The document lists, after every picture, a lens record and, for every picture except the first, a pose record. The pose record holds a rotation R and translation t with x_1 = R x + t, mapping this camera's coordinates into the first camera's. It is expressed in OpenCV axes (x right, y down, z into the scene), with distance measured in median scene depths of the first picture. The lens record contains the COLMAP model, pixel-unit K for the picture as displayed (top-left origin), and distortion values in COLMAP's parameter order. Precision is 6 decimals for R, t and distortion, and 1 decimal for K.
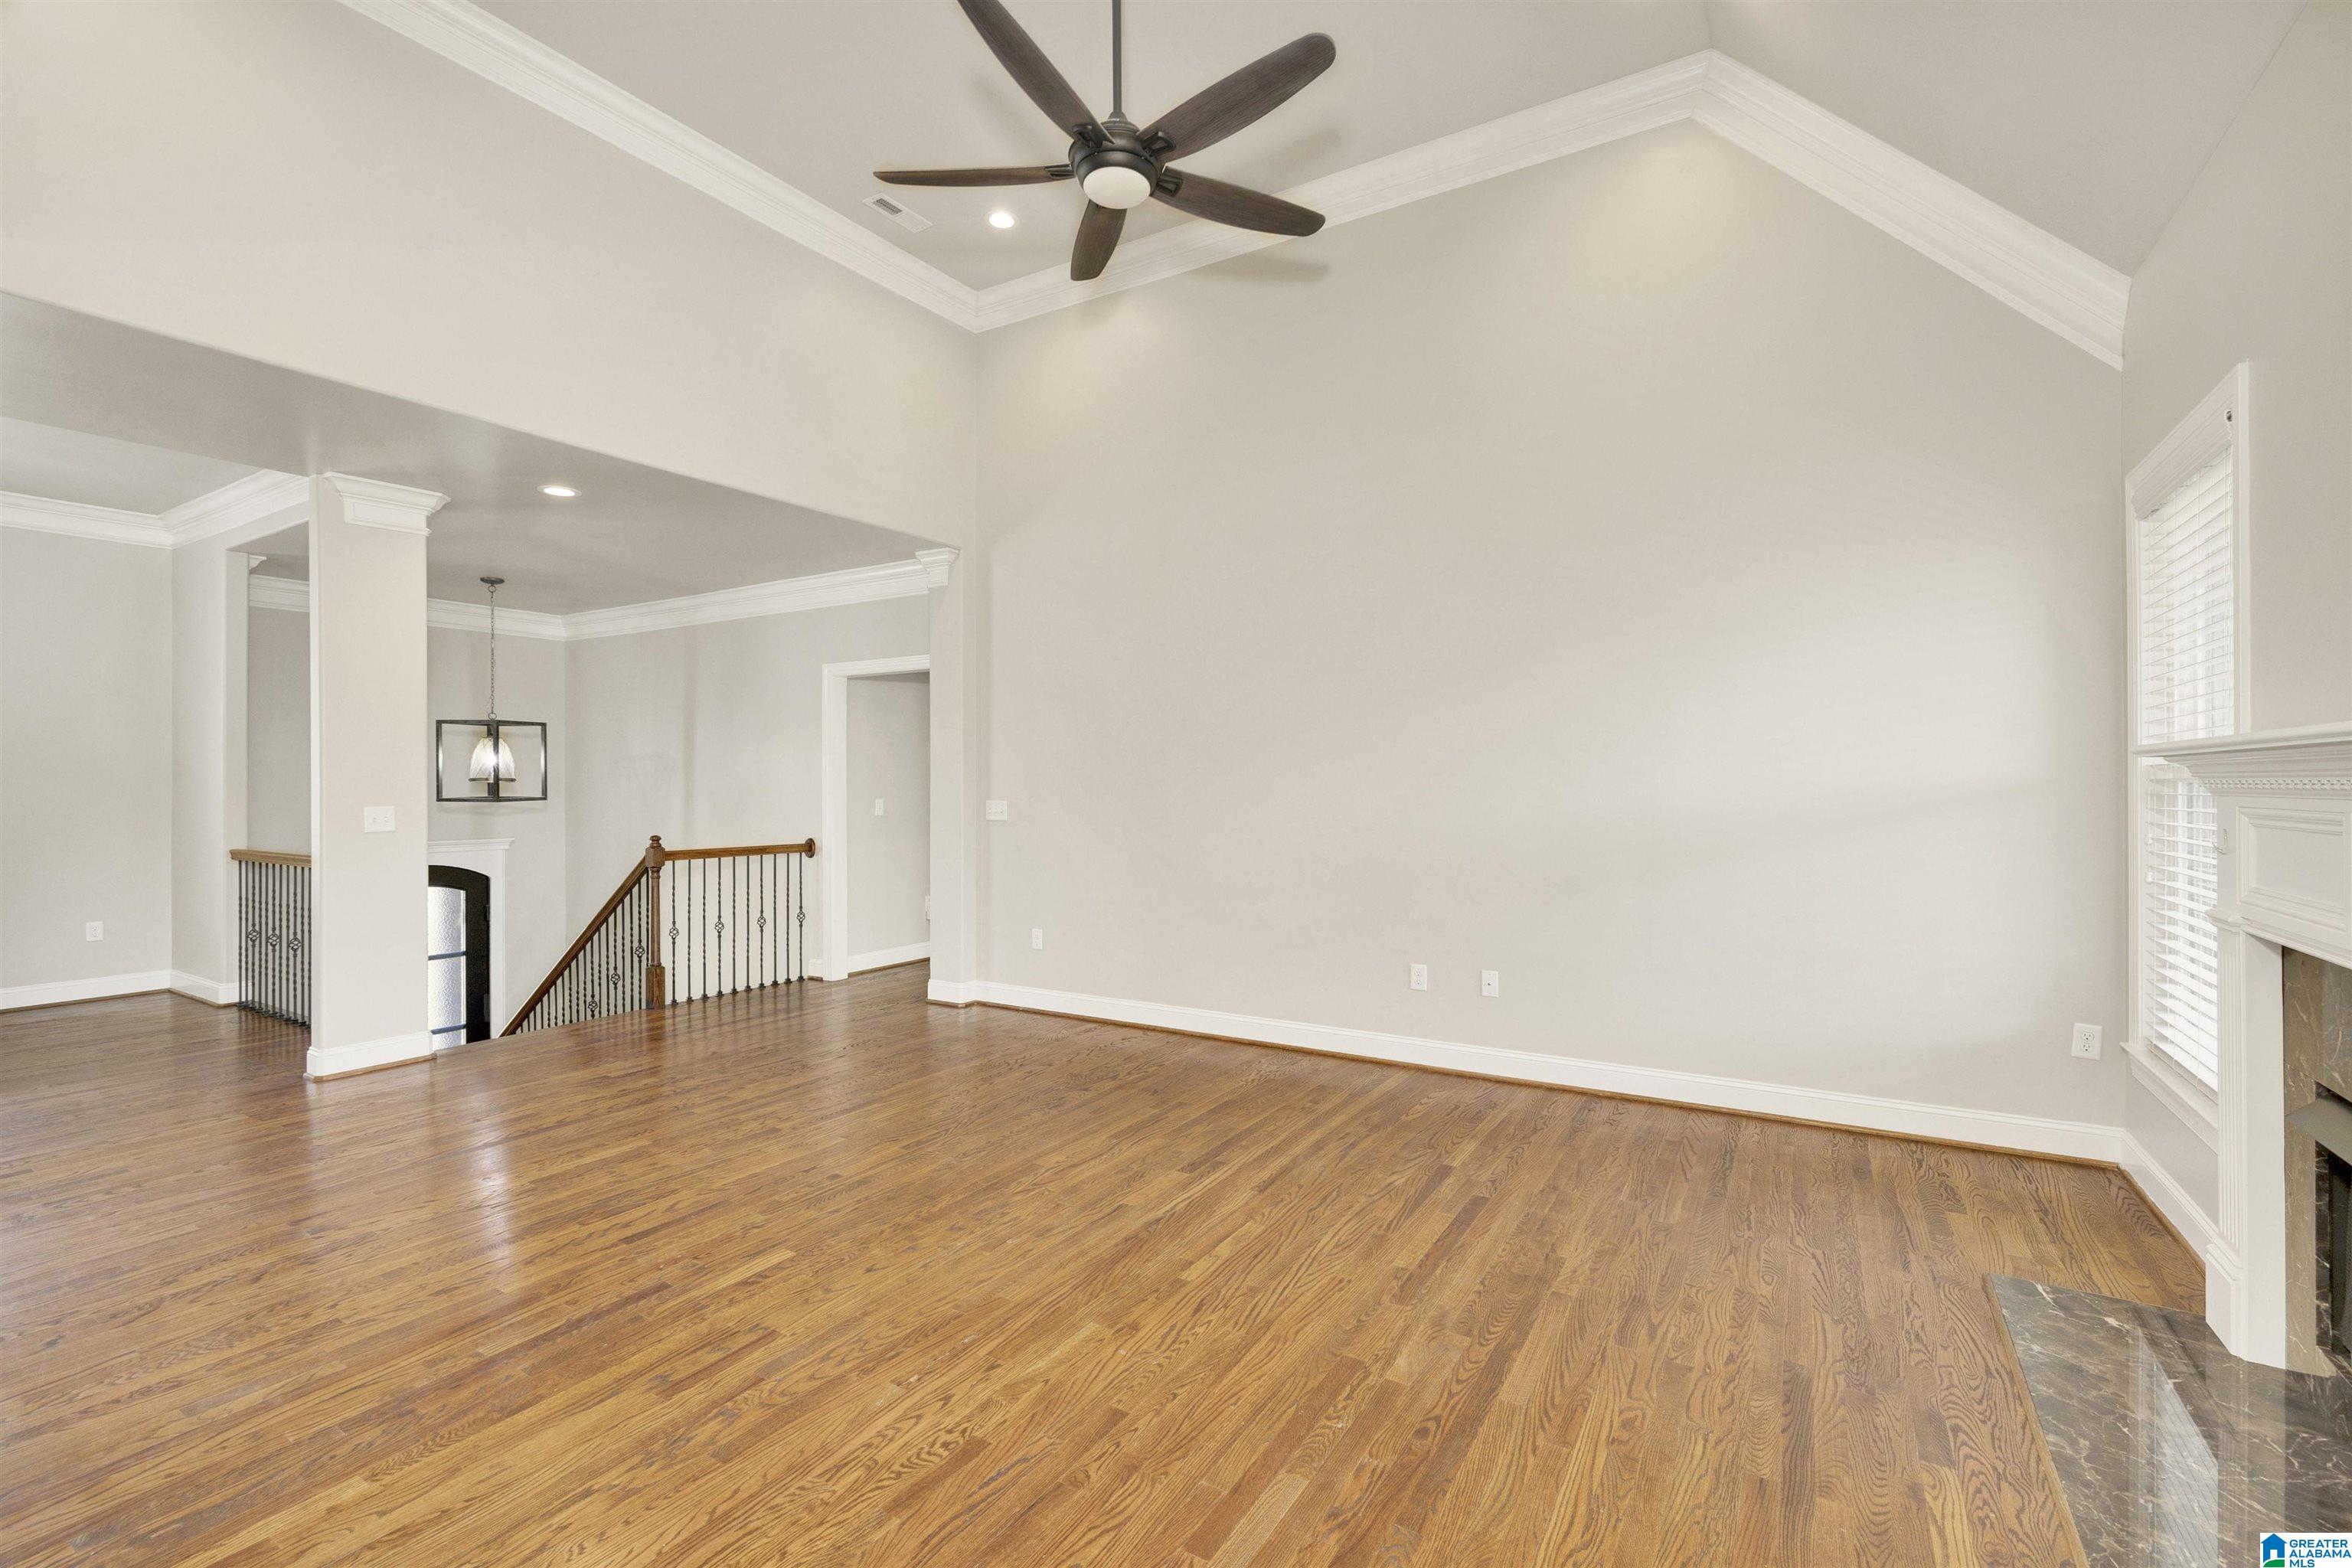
lens RADIAL K [[1036.6, 0, 1171.7], [0, 1036.6, 768.6], [0, 0, 1]] dist [-0.015507, -0.000081]
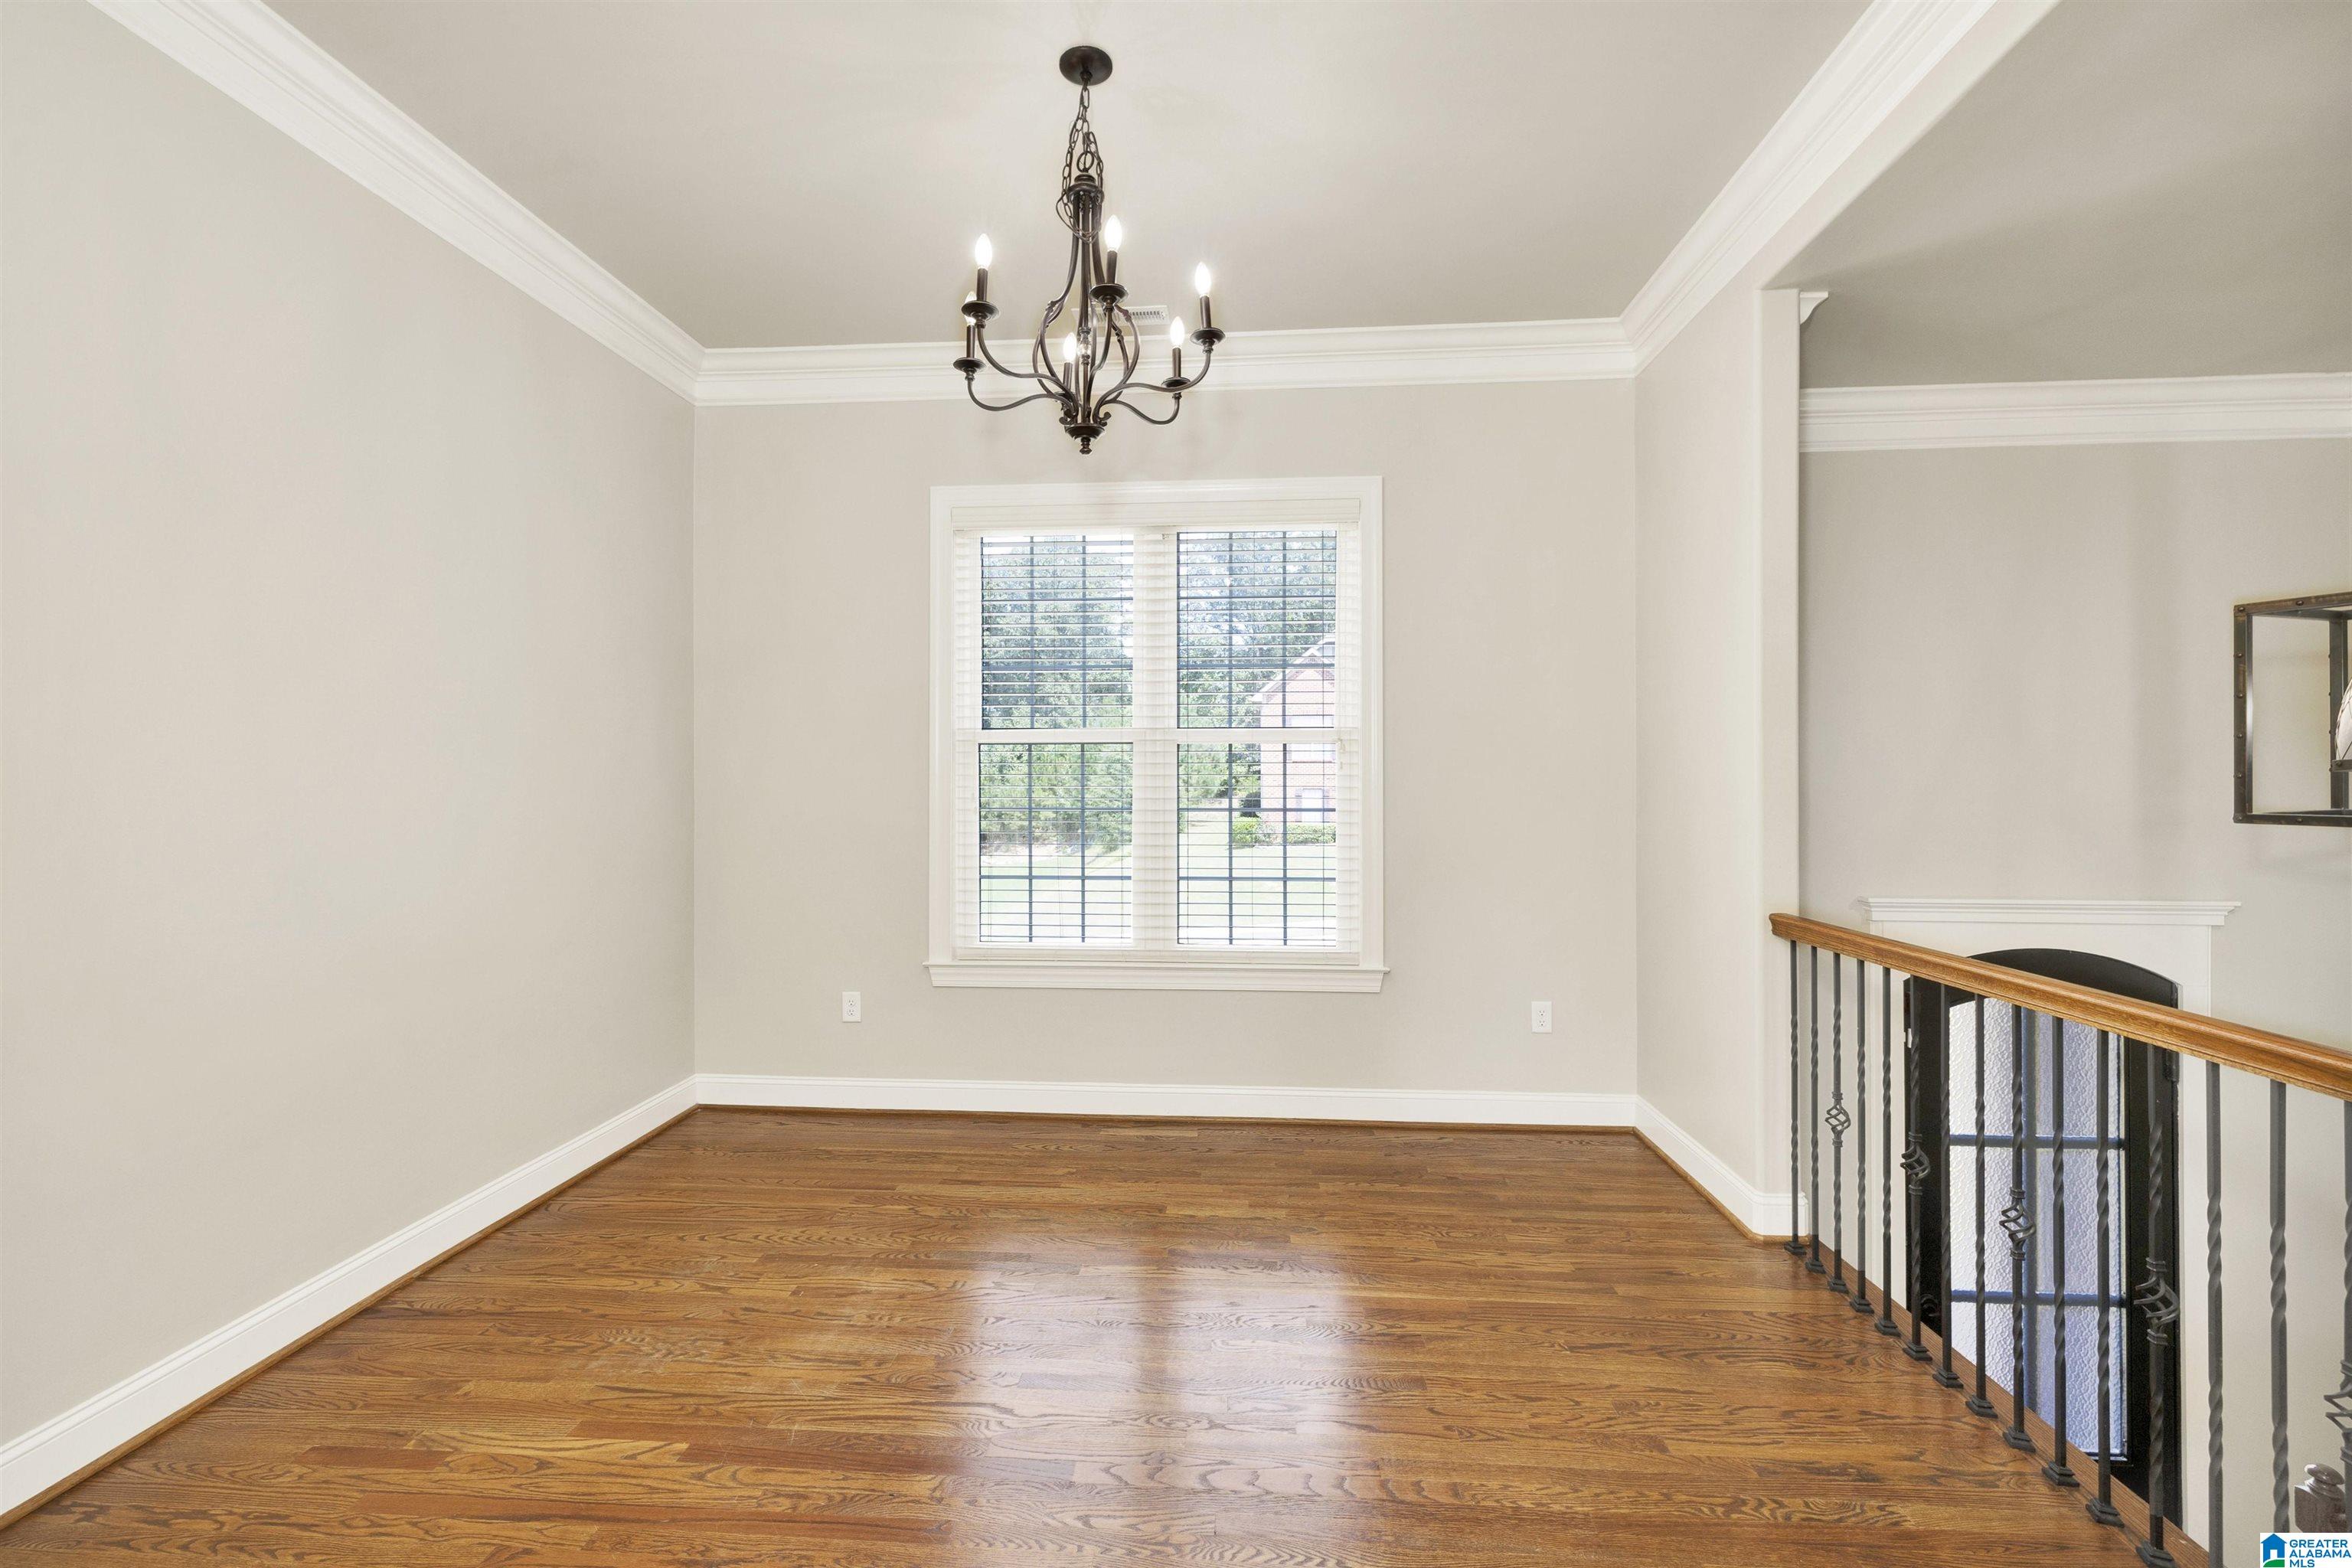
lens RADIAL K [[1036.6, 0, 1176.6], [0, 1036.6, 779.1], [0, 0, 1]] dist [-0.015507, -0.000081]
pose [[0.460892, -0.004924, -0.887442, -0.600296], [0.006372, 0.999977, -0.002239, 0.014746], [0.887433, -0.004622, 0.460913, 0.512961]]
